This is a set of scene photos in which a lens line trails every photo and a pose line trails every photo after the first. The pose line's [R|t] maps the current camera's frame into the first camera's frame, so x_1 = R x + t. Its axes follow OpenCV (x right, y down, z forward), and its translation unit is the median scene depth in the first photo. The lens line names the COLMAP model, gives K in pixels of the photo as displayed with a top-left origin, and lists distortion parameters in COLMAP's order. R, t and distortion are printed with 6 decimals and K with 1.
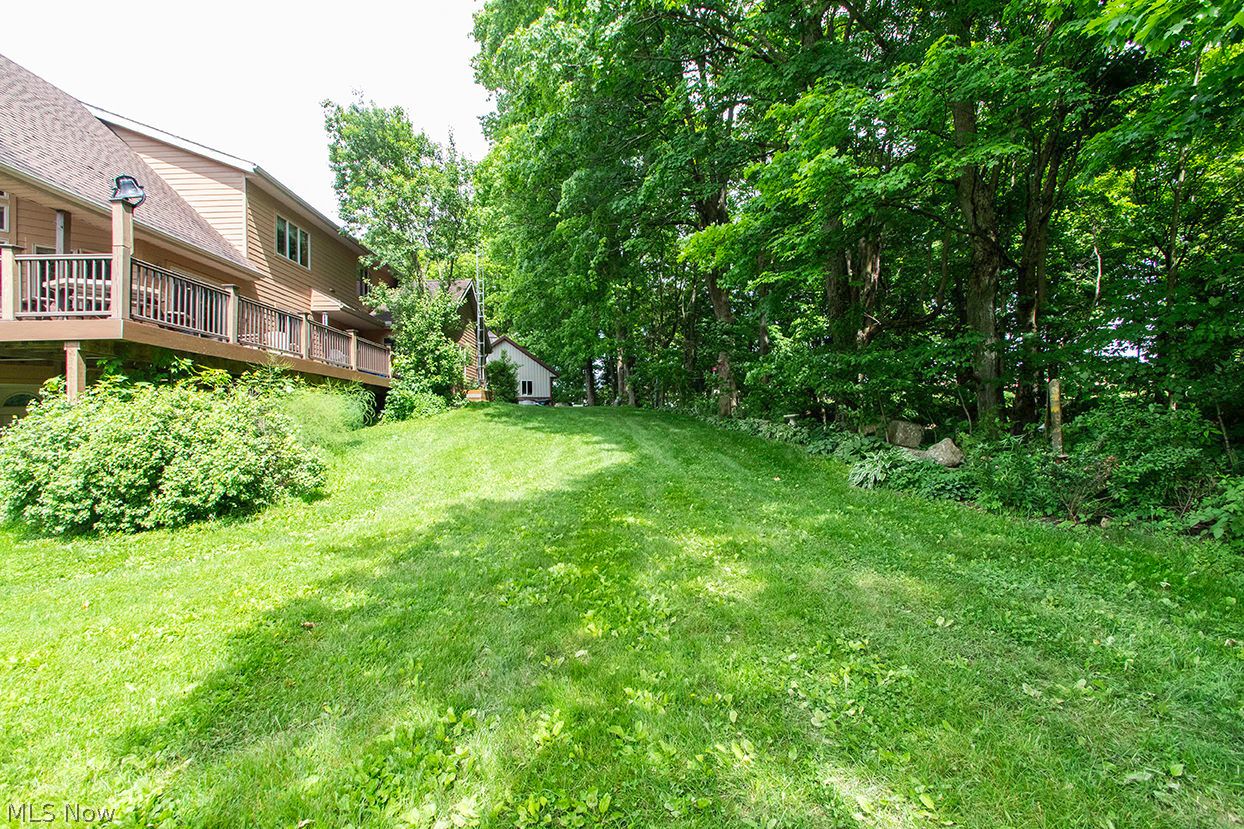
lens RADIAL K [[580.3, 0, 622.0], [0, 580.3, 414.5], [0, 0, 1]] dist [0.013820, -0.000393]
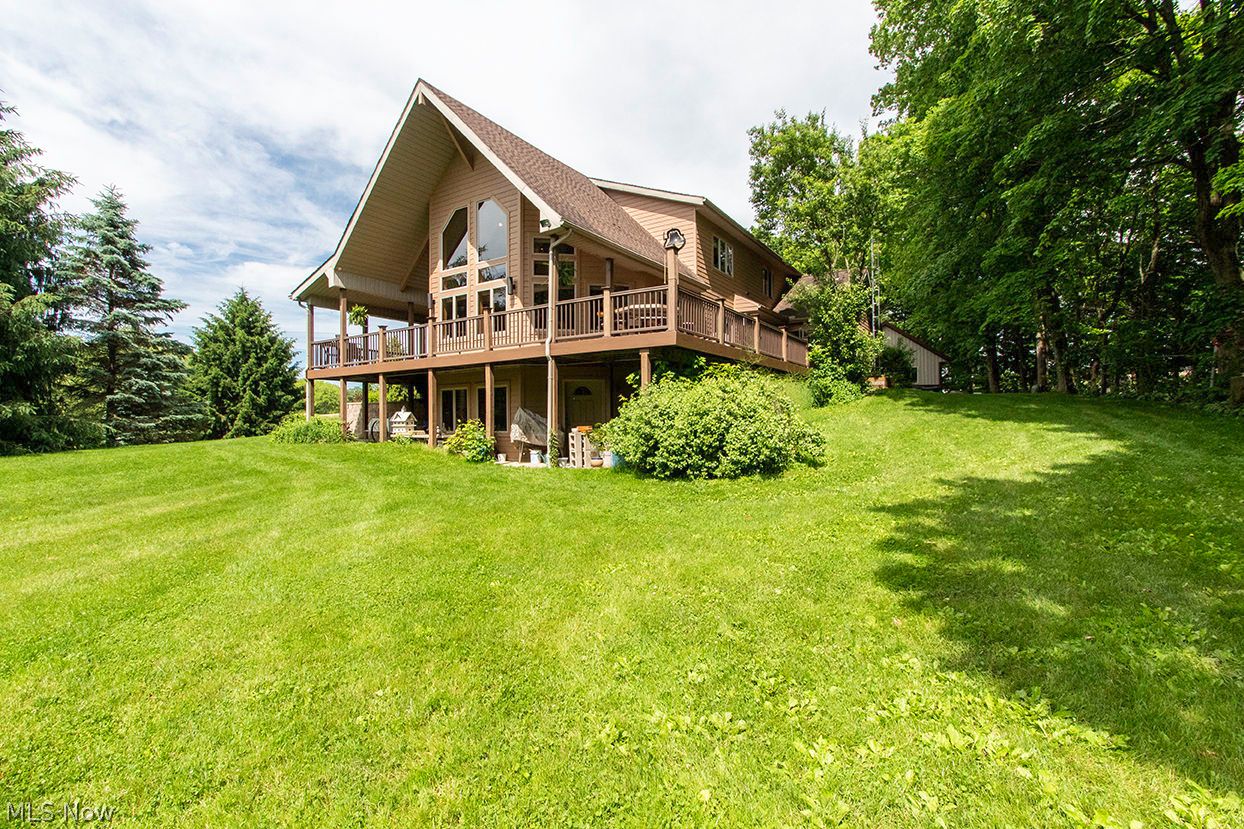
lens RADIAL K [[580.3, 0, 622.0], [0, 580.3, 414.5], [0, 0, 1]] dist [0.013820, -0.000393]
pose [[0.829511, 0.009252, -0.558414, -0.171859], [-0.000342, 0.999871, 0.016058, 0.016507], [0.558490, -0.013129, 0.829407, -0.228469]]
